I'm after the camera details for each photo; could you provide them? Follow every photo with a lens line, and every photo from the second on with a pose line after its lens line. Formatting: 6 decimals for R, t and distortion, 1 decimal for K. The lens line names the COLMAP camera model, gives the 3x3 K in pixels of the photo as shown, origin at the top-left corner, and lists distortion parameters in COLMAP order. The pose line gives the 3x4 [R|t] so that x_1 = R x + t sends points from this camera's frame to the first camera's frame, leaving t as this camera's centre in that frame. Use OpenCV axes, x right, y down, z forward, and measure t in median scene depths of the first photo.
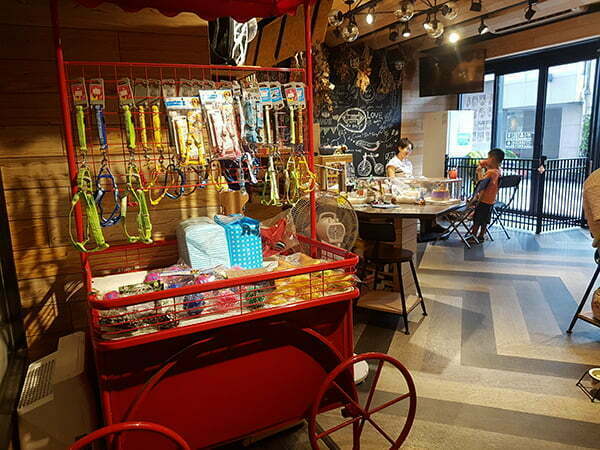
lens RADIAL K [[451.8, 0, 300.0], [0, 451.8, 225.0], [0, 0, 1]] dist [0.154204, -0.324879]
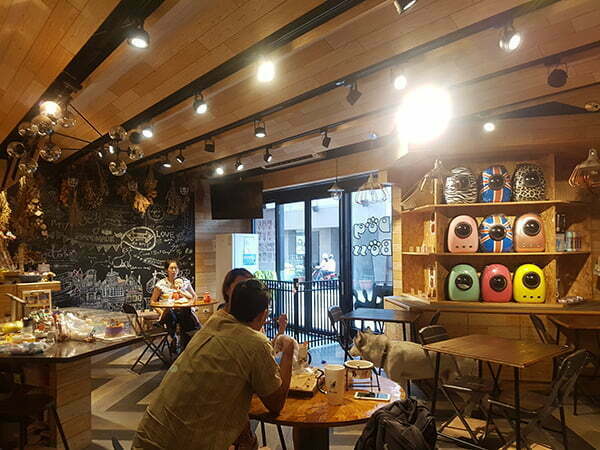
lens RADIAL K [[443.6, 0, 301.8], [0, 443.6, 233.0], [0, 0, 1]] dist [0.002383, -0.003251]
pose [[0.954227, 0.035472, 0.296973, 0.170055], [0.030263, 0.976395, -0.213863, -0.023223], [-0.297549, 0.213061, 0.930628, -0.013628]]
